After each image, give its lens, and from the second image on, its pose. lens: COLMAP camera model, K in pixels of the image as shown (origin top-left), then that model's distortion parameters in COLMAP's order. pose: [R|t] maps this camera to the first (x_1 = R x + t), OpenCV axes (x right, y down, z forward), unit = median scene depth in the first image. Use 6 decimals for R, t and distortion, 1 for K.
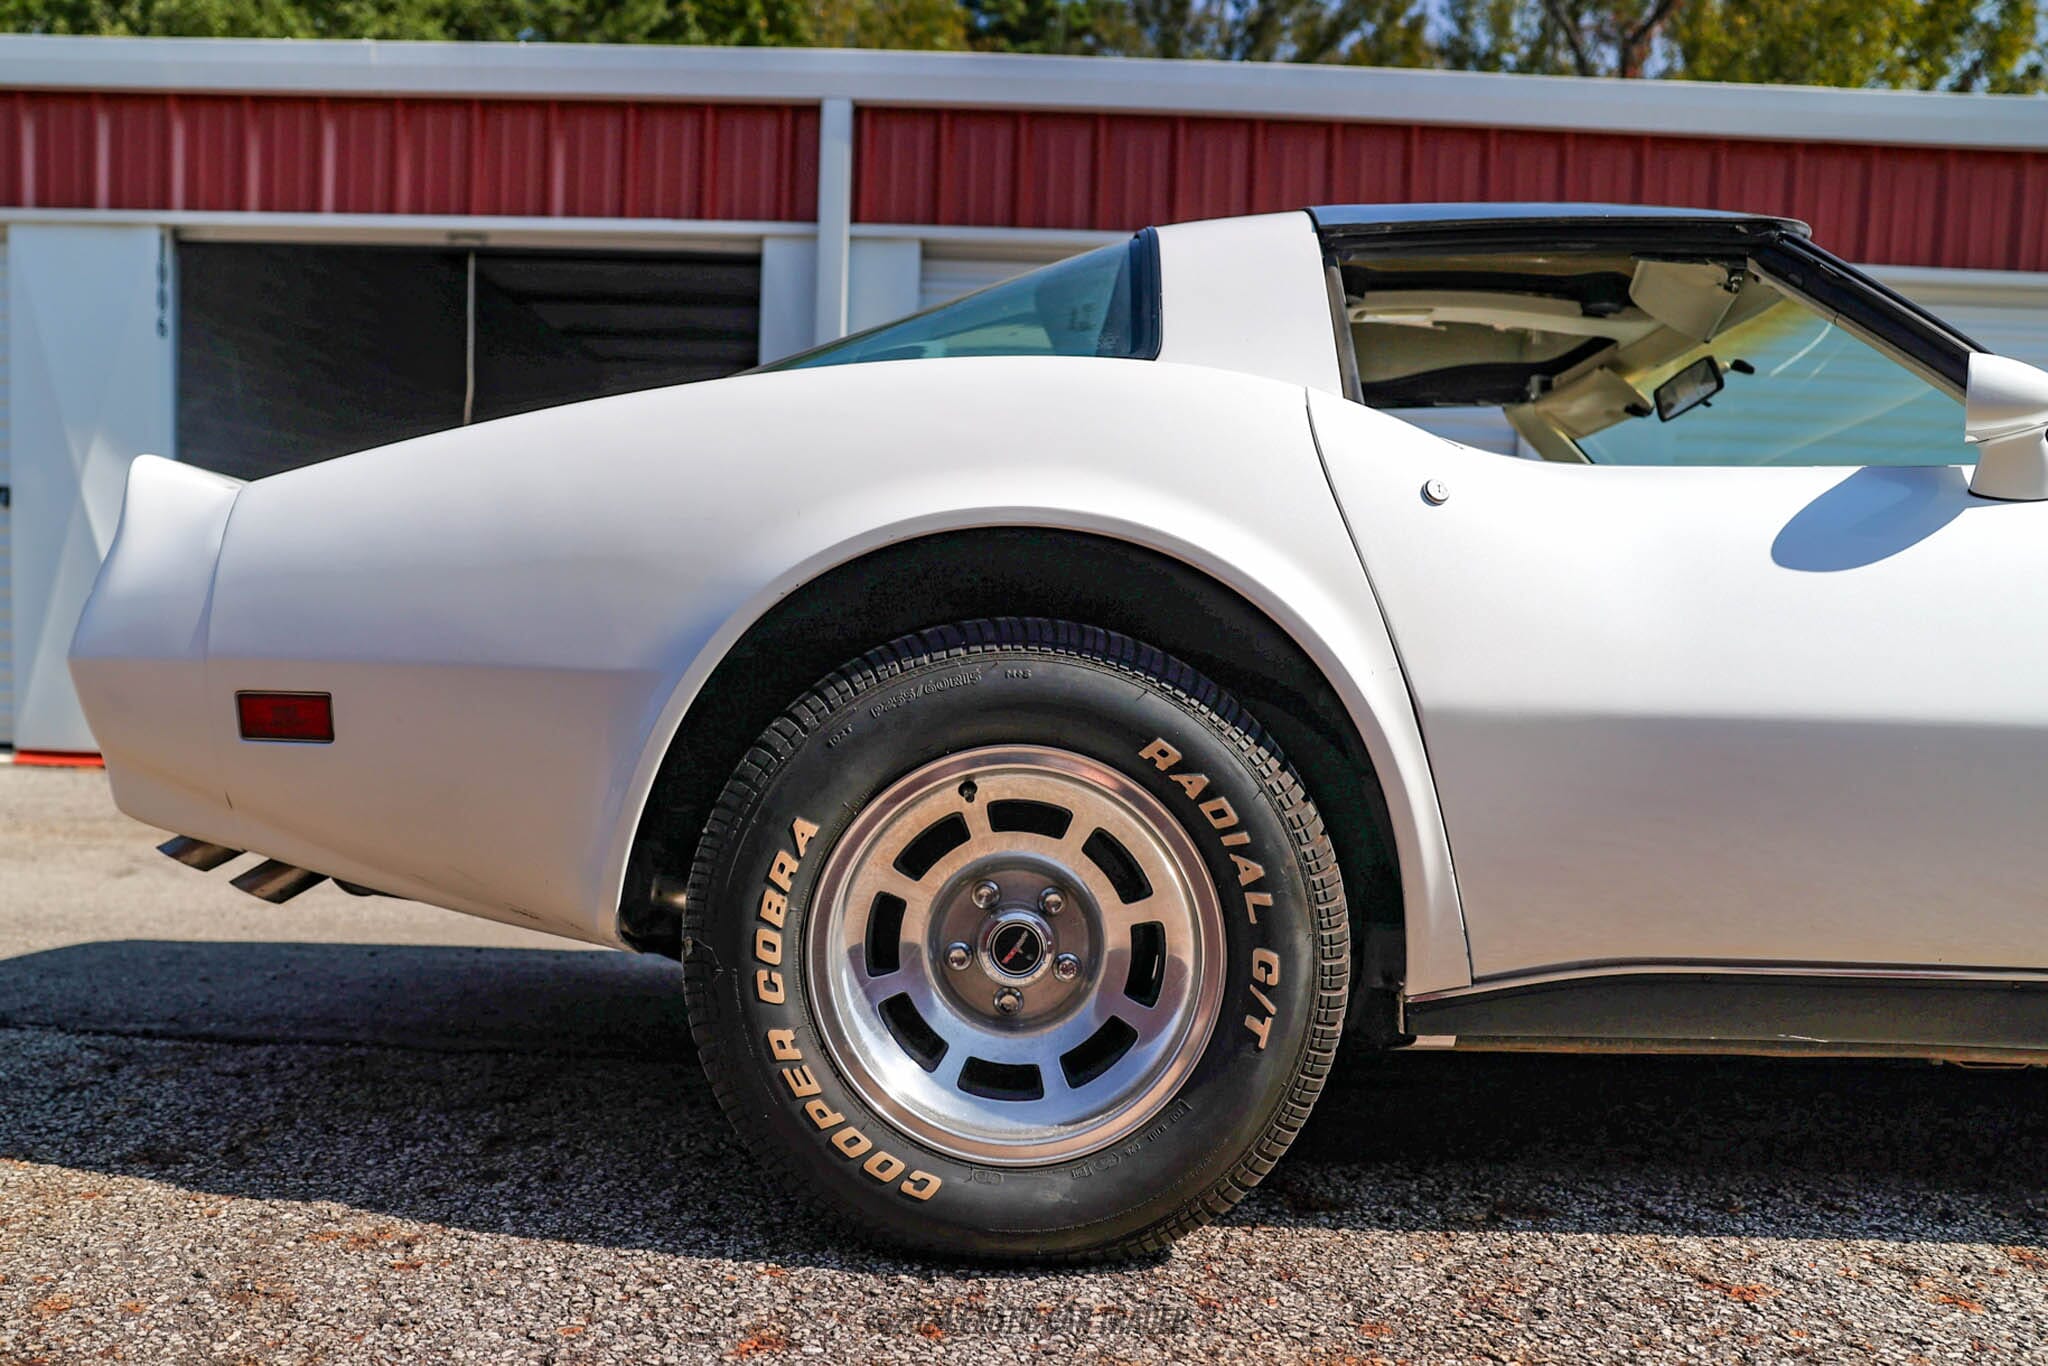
lens RADIAL K [[1362.1, 0, 965.6], [0, 1362.1, 707.2], [0, 0, 1]] dist [-0.037614, 0.002207]
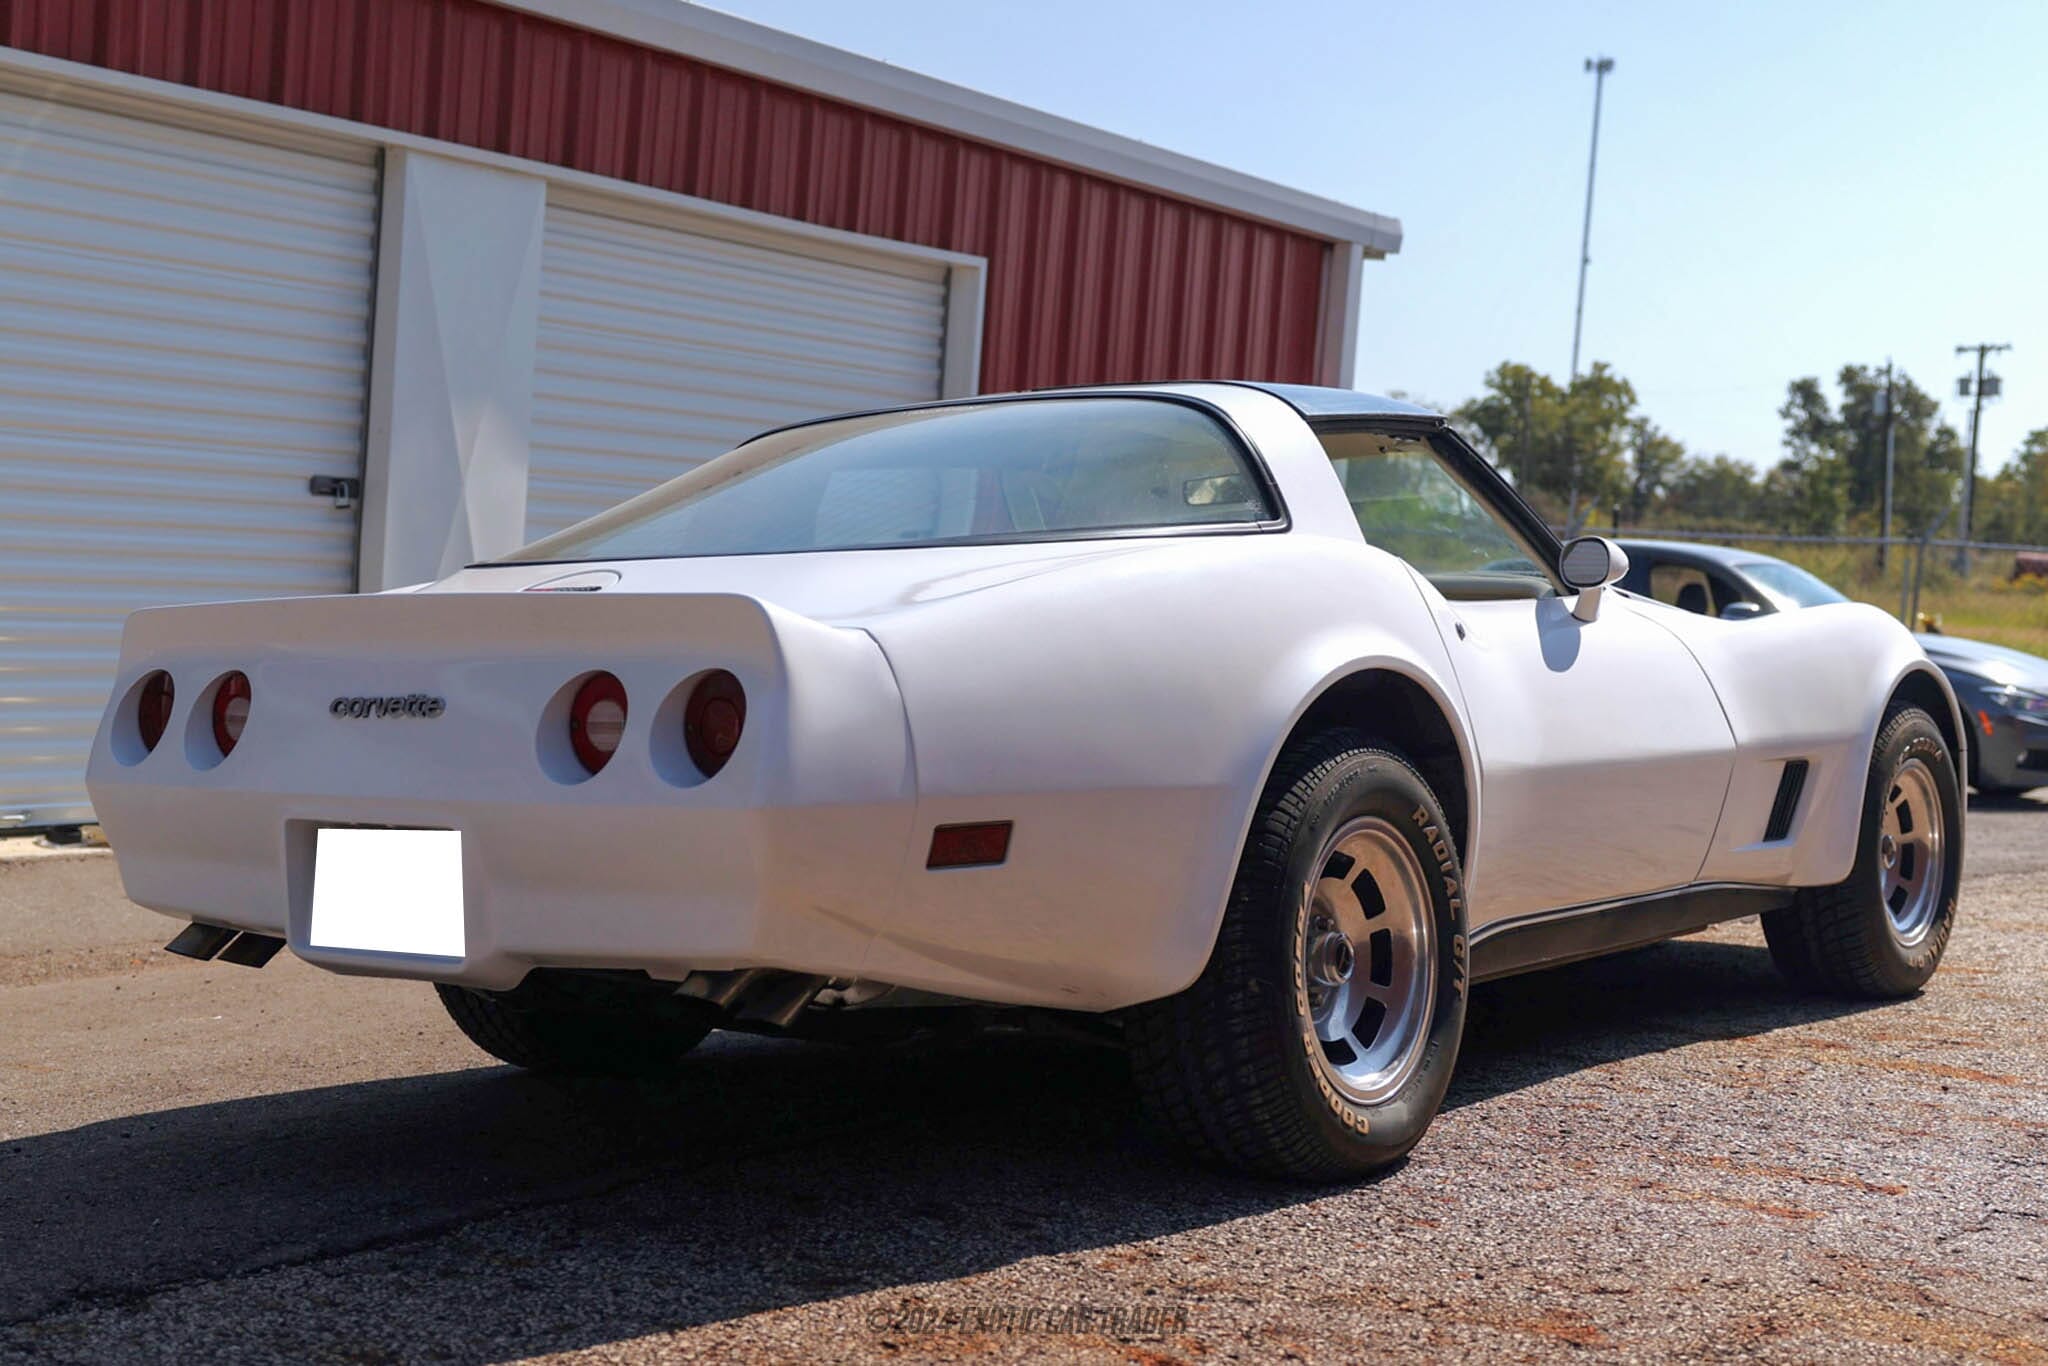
lens RADIAL K [[2179.9, 0, 1024.0], [0, 2179.9, 683.0], [0, 0, 1]] dist [0.016158, -0.001294]
pose [[0.621056, -0.037582, 0.782865, -2.005886], [-0.001772, 0.998780, 0.049353, -0.228971], [-0.783765, -0.032038, 0.620231, -0.151785]]
